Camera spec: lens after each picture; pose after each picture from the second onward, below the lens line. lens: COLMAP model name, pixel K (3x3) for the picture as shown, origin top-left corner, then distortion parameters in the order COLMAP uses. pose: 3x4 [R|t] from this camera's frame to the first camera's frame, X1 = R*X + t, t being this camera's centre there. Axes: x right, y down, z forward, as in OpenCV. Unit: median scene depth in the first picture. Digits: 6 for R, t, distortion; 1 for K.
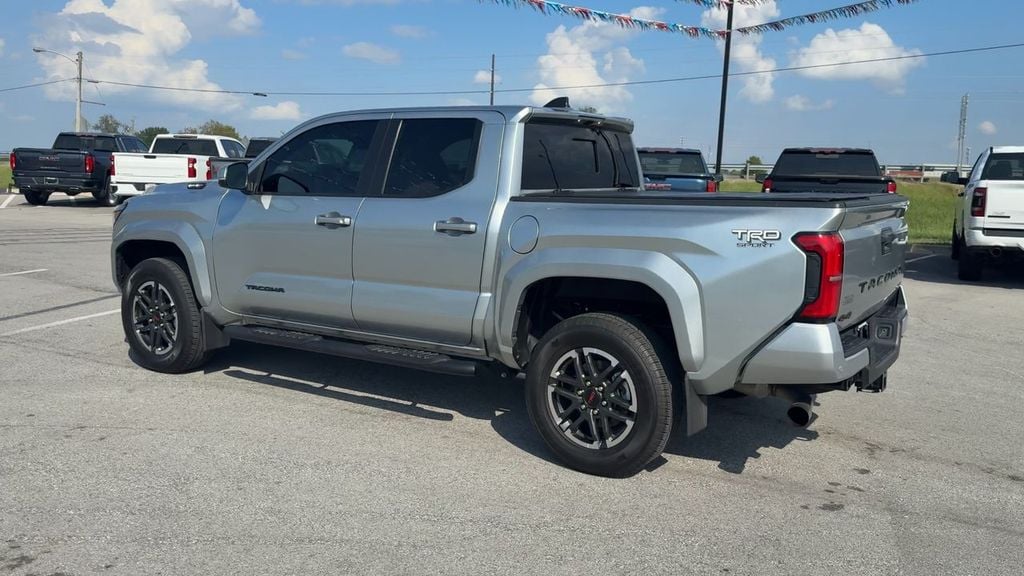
lens RADIAL K [[877.1, 0, 607.4], [0, 877.1, 287.0], [0, 0, 1]] dist [0.125907, -0.192251]
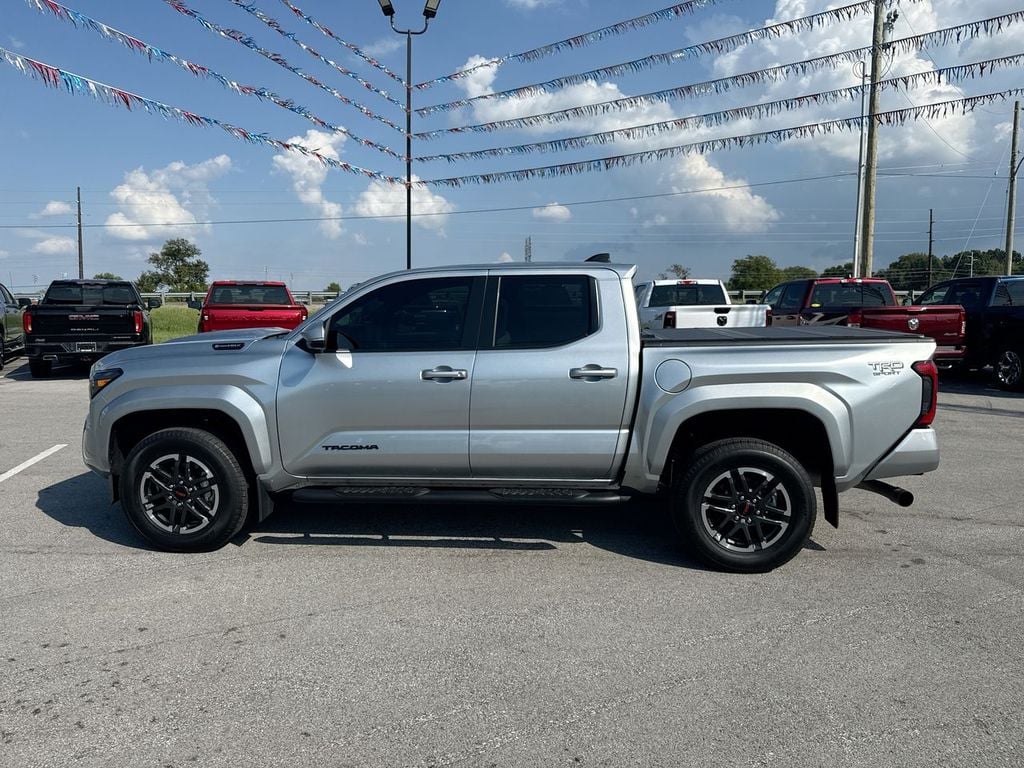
lens RADIAL K [[729.3, 0, 545.9], [0, 729.3, 383.8], [0, 0, 1]] dist [0.080474, -0.116747]
pose [[0.891435, -0.076313, 0.446676, -0.586347], [0.080031, 0.996736, 0.010571, -0.064081], [-0.446025, 0.026324, 0.894634, 0.192105]]
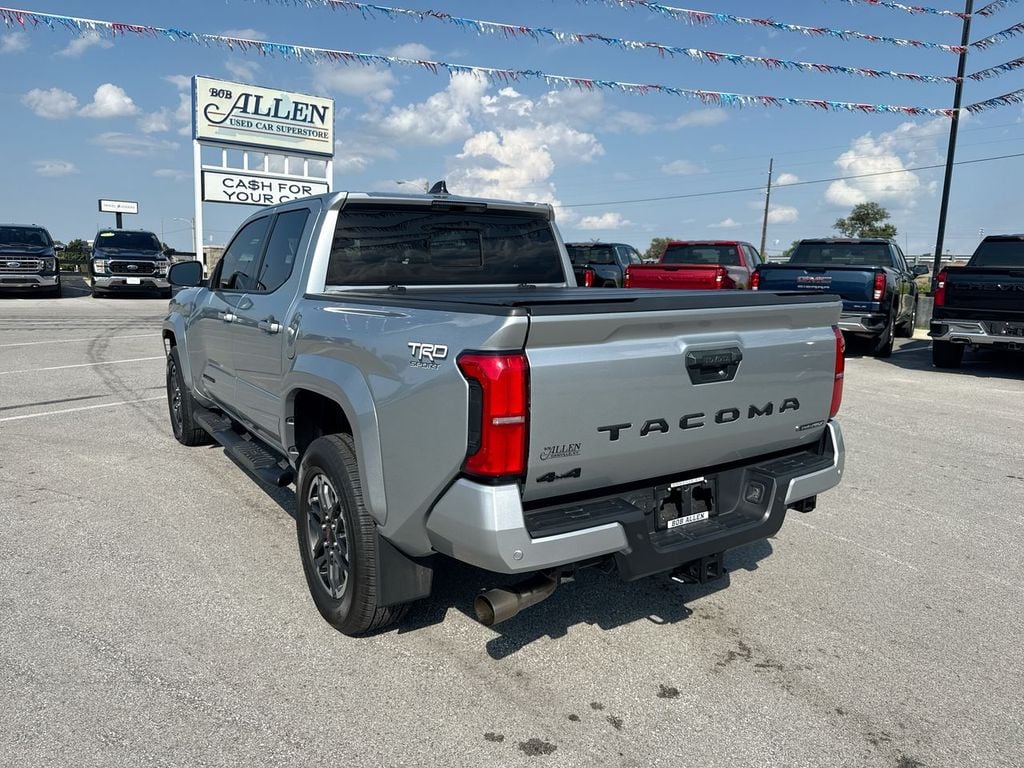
lens RADIAL K [[754.9, 0, 512.0], [0, 754.9, 384.0], [0, 0, 1]] dist [-0.000862, -0.006724]
pose [[0.887894, 0.058435, -0.456323, 0.390440], [-0.047969, 0.998253, 0.034497, -0.043702], [0.457541, -0.008741, 0.889145, 0.376761]]
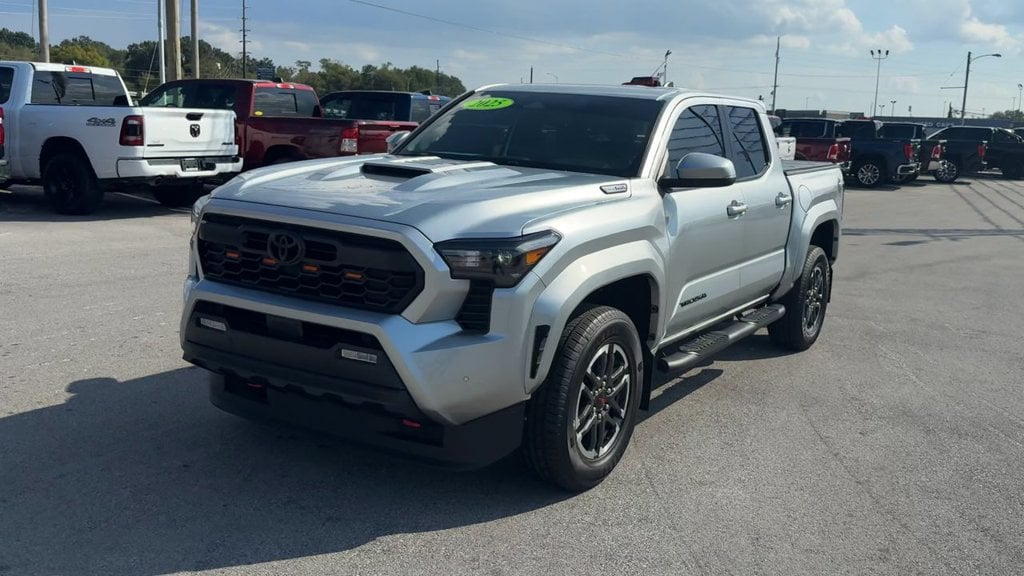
lens RADIAL K [[877.1, 0, 607.4], [0, 877.1, 287.0], [0, 0, 1]] dist [0.125907, -0.192251]
pose [[-0.030687, -0.201868, 0.978932, -1.295296], [0.073160, 0.976313, 0.203621, -0.202085], [-0.996848, 0.077867, -0.015192, 1.172089]]
